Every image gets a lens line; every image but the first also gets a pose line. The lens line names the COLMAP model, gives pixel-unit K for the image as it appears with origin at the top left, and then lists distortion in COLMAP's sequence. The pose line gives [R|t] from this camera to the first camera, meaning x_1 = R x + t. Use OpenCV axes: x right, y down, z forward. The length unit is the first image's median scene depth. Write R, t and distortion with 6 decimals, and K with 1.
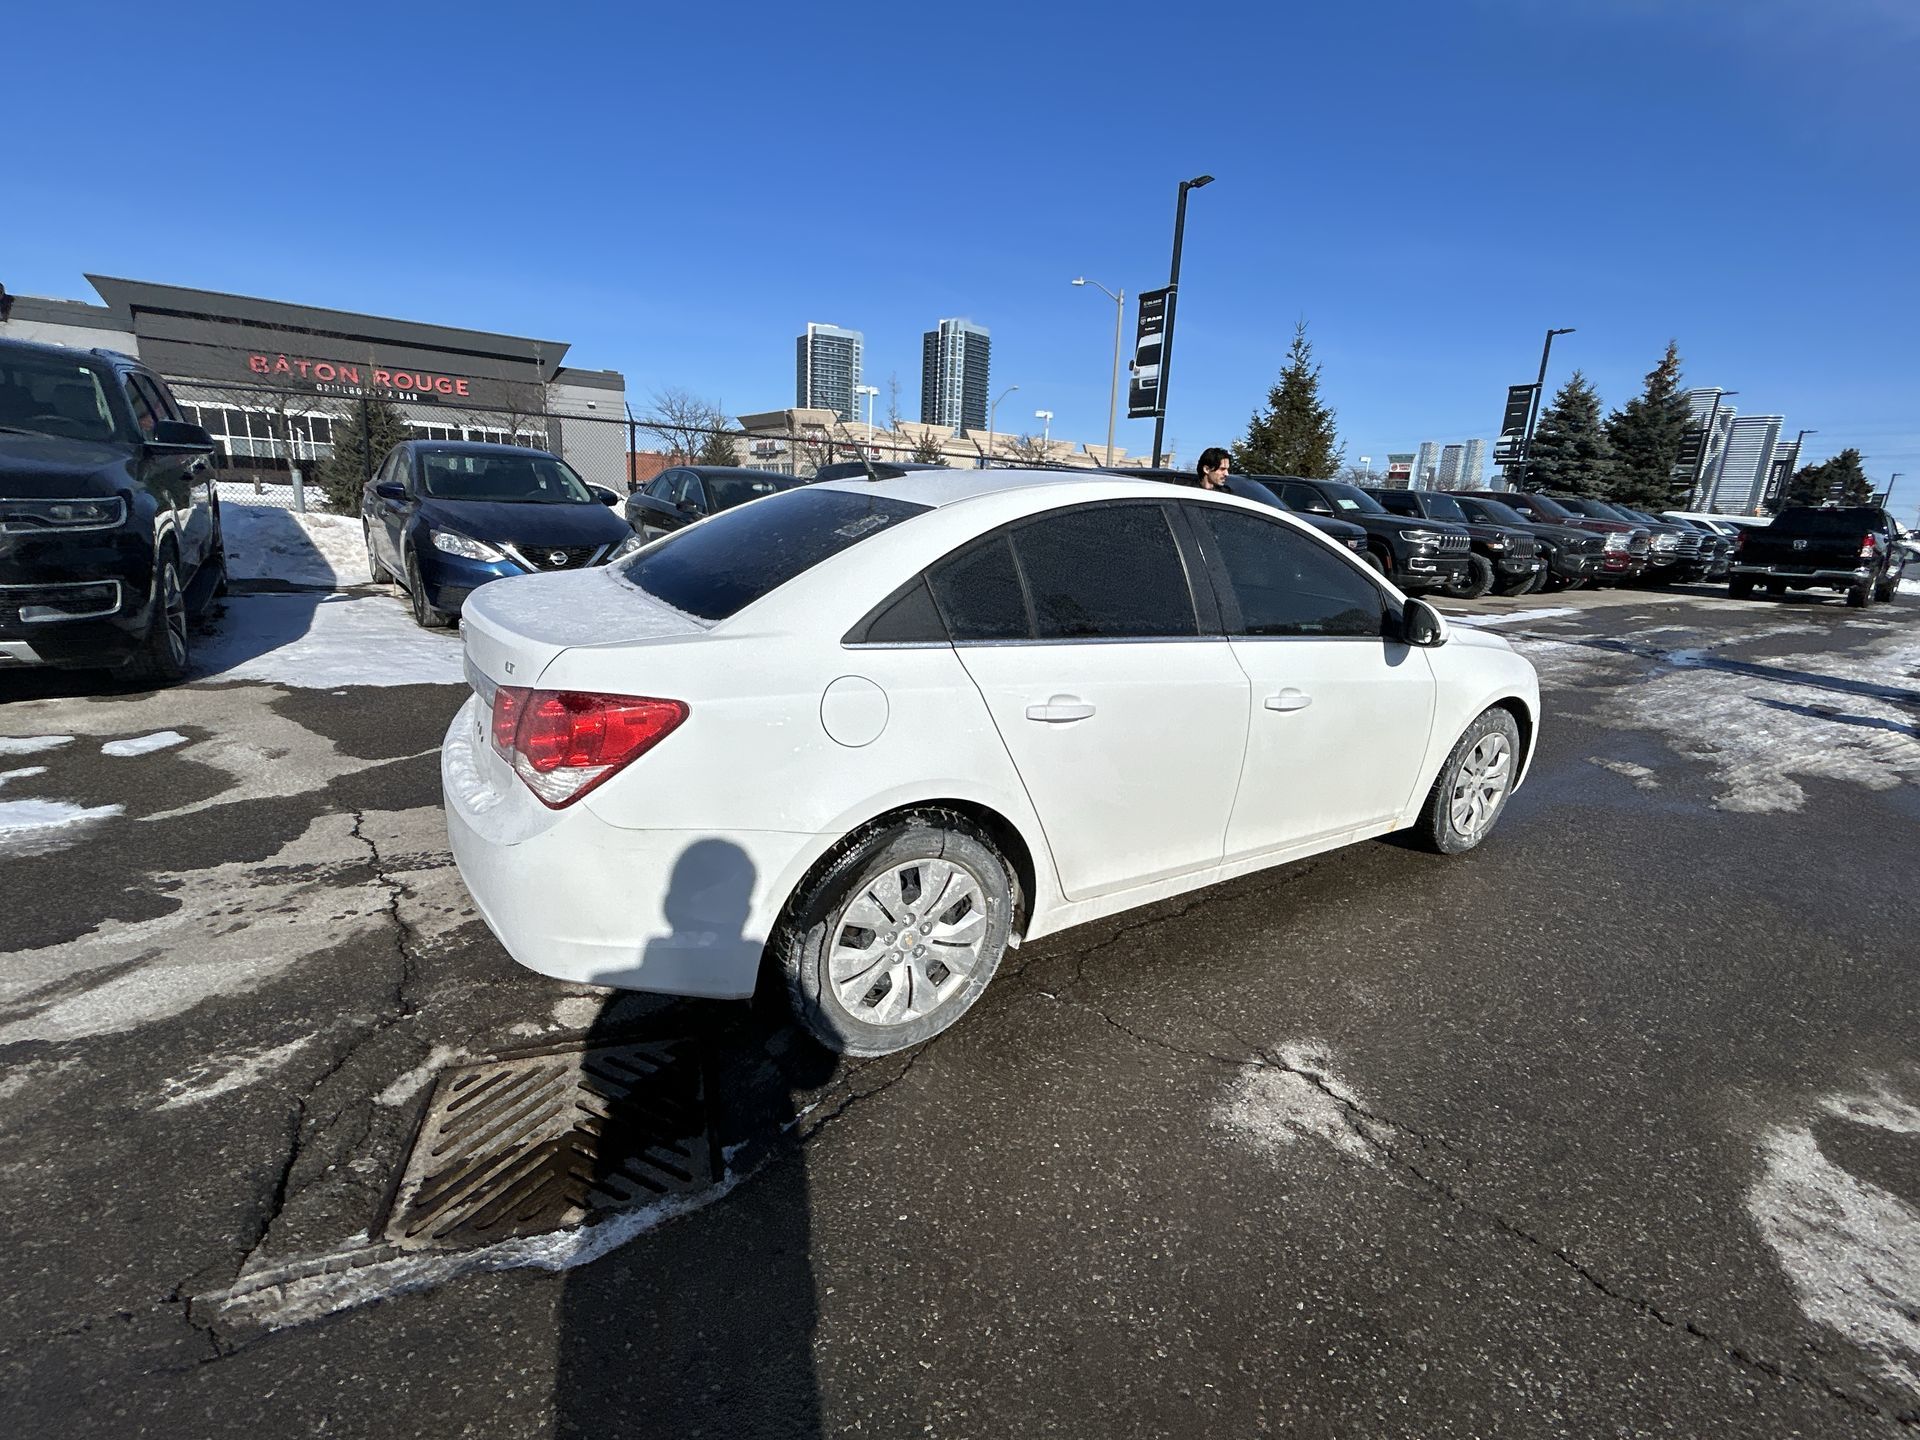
lens RADIAL K [[836.0, 0, 958.3], [0, 836.0, 717.7], [0, 0, 1]] dist [-0.006777, 0.003252]
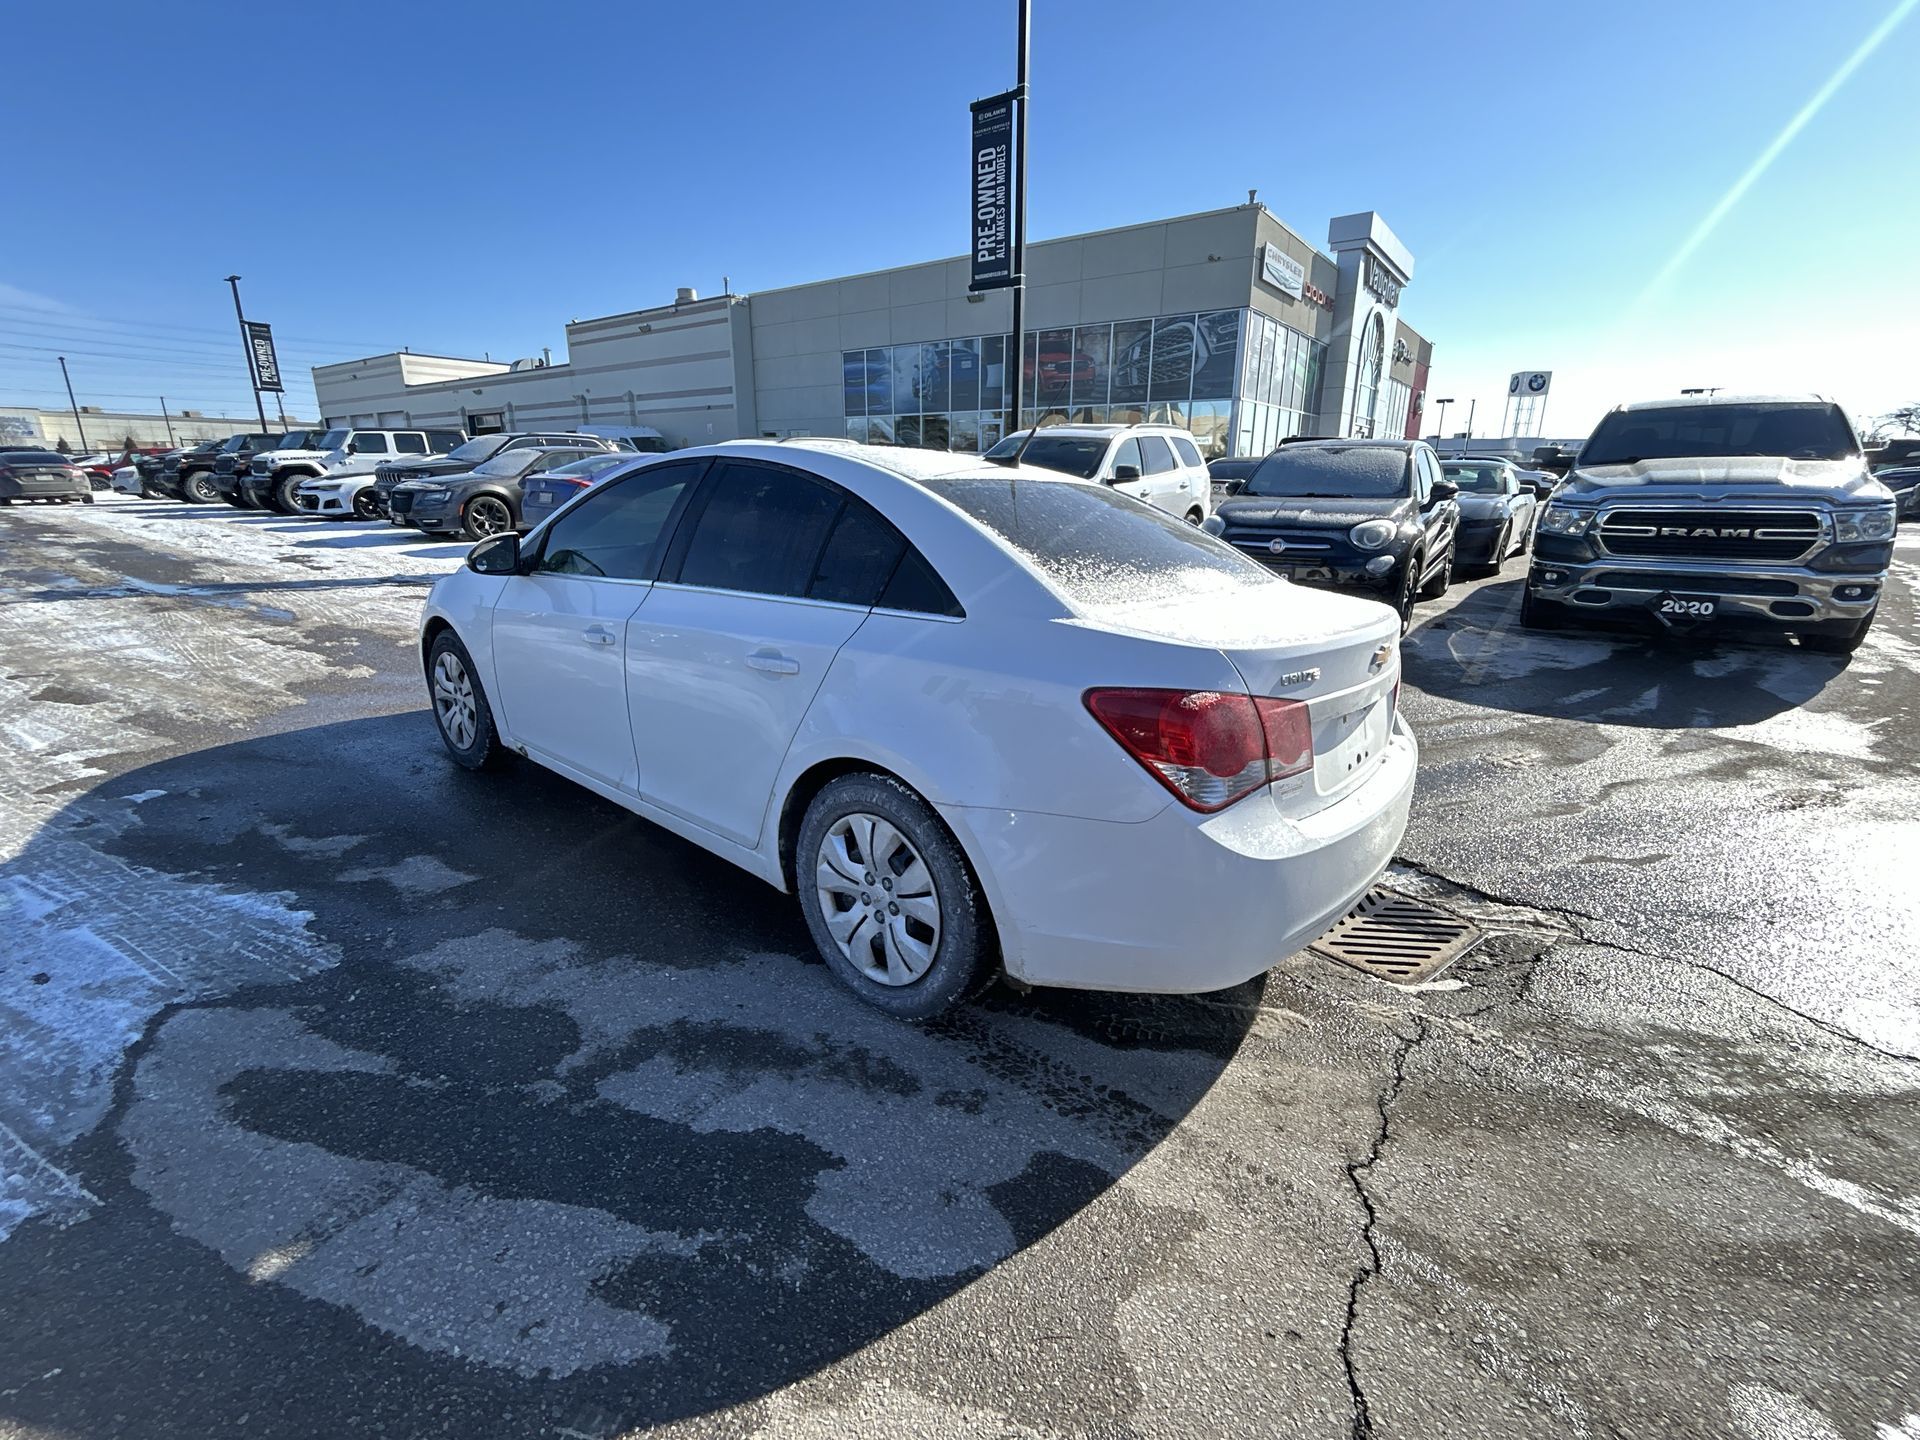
lens RADIAL K [[836.0, 0, 957.4], [0, 836.0, 717.5], [0, 0, 1]] dist [-0.006777, 0.003252]
pose [[-0.312057, -0.312829, 0.897084, -1.006491], [0.205388, 0.899694, 0.385184, -0.387699], [-0.927597, 0.304449, -0.216504, 1.281626]]
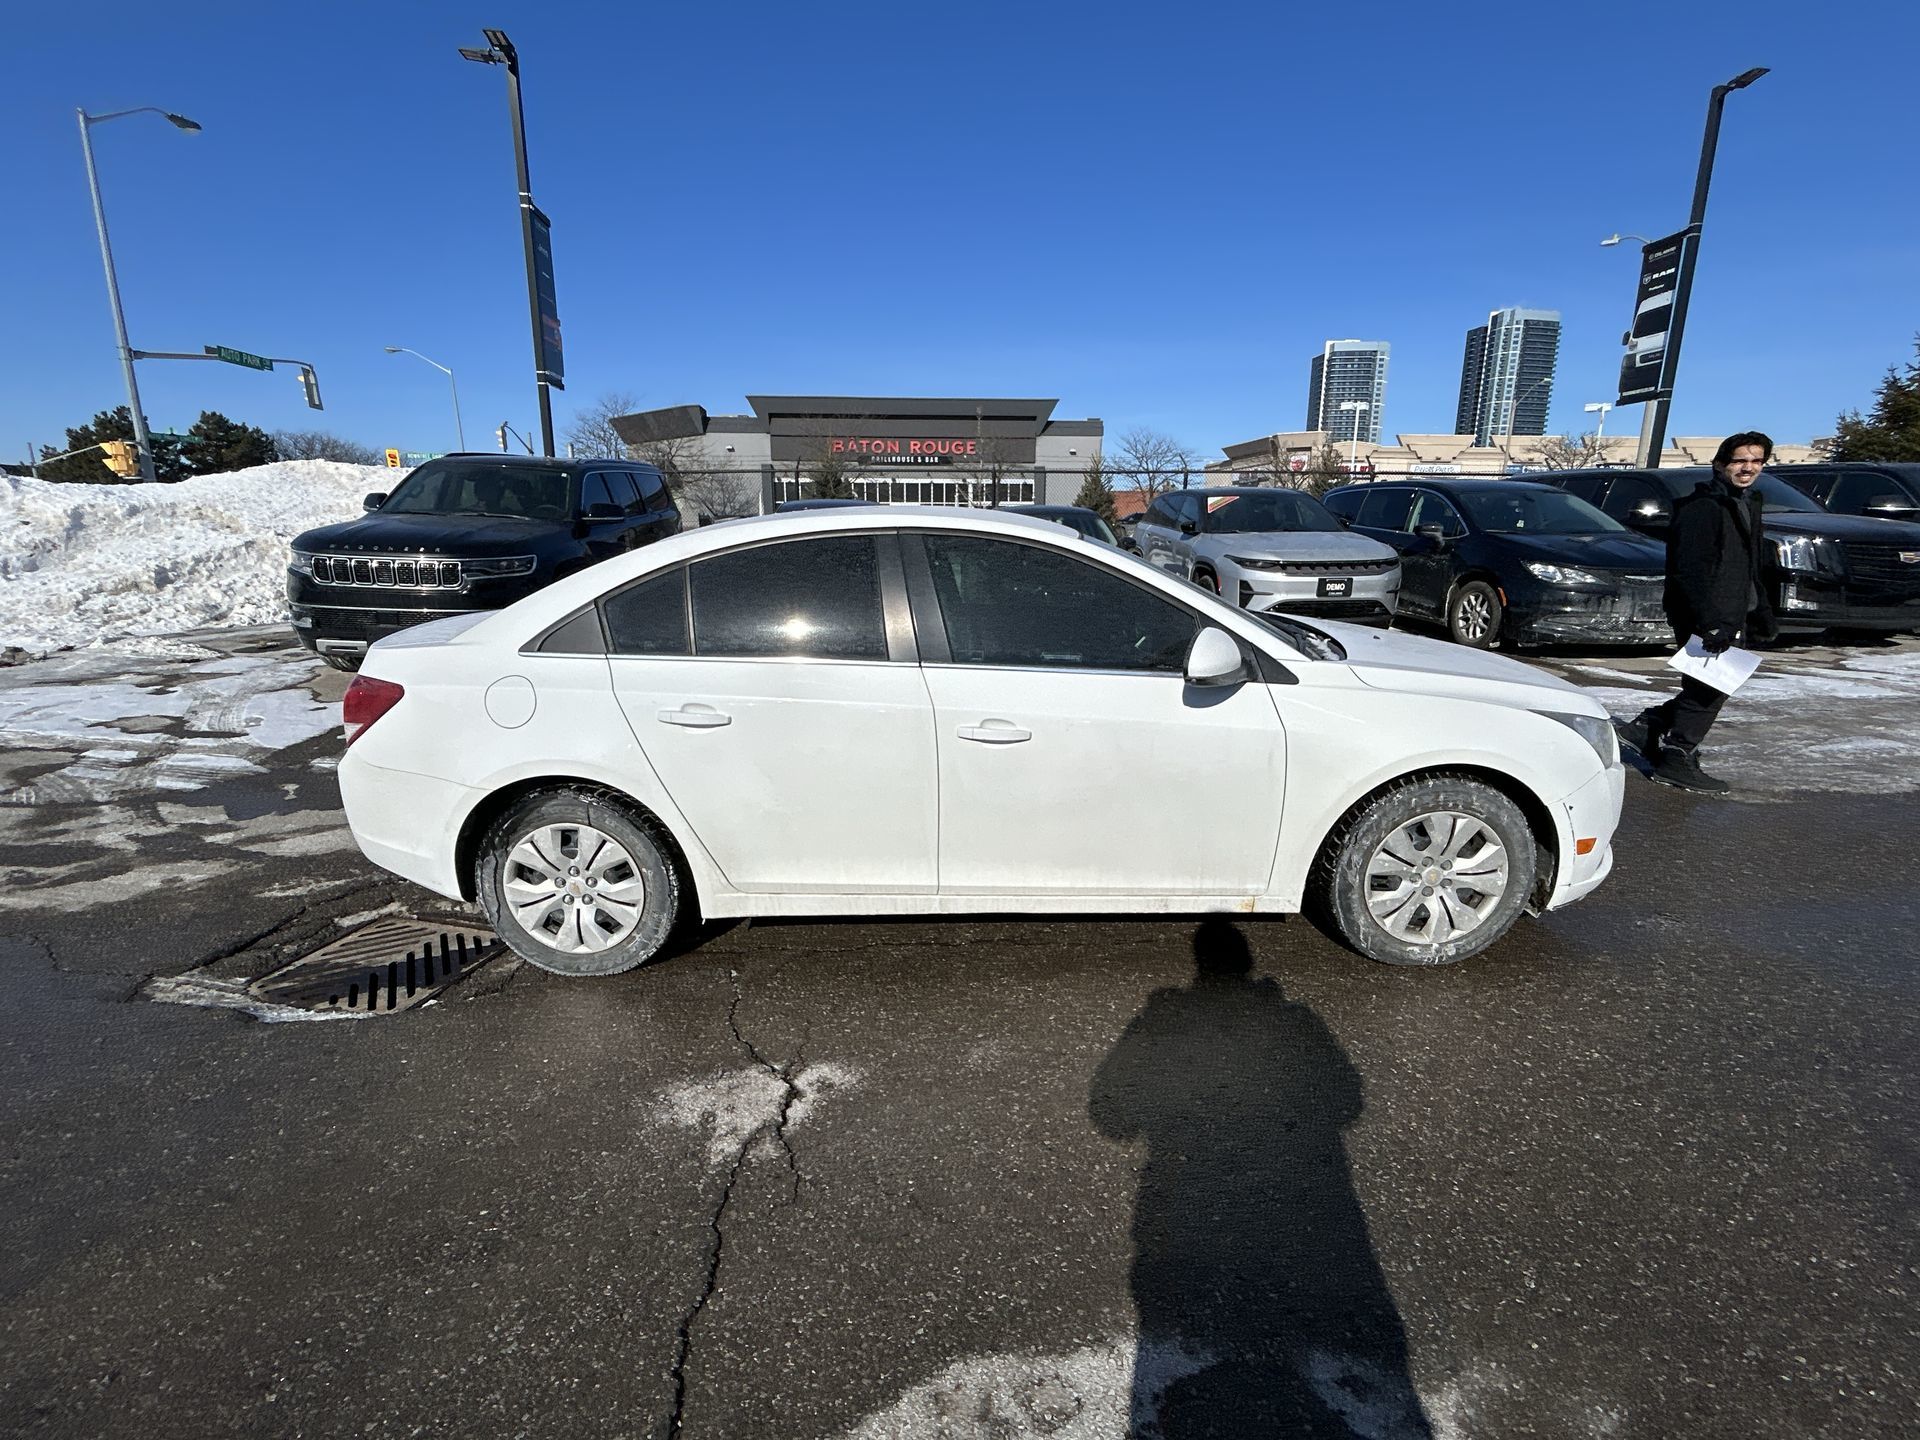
lens RADIAL K [[836.0, 0, 957.5], [0, 836.0, 715.5], [0, 0, 1]] dist [-0.006777, 0.003252]
pose [[0.841689, 0.069288, -0.535499, 0.806064], [-0.089634, 0.995902, -0.012027, -0.022613], [0.532472, 0.058122, 0.844450, 0.164229]]
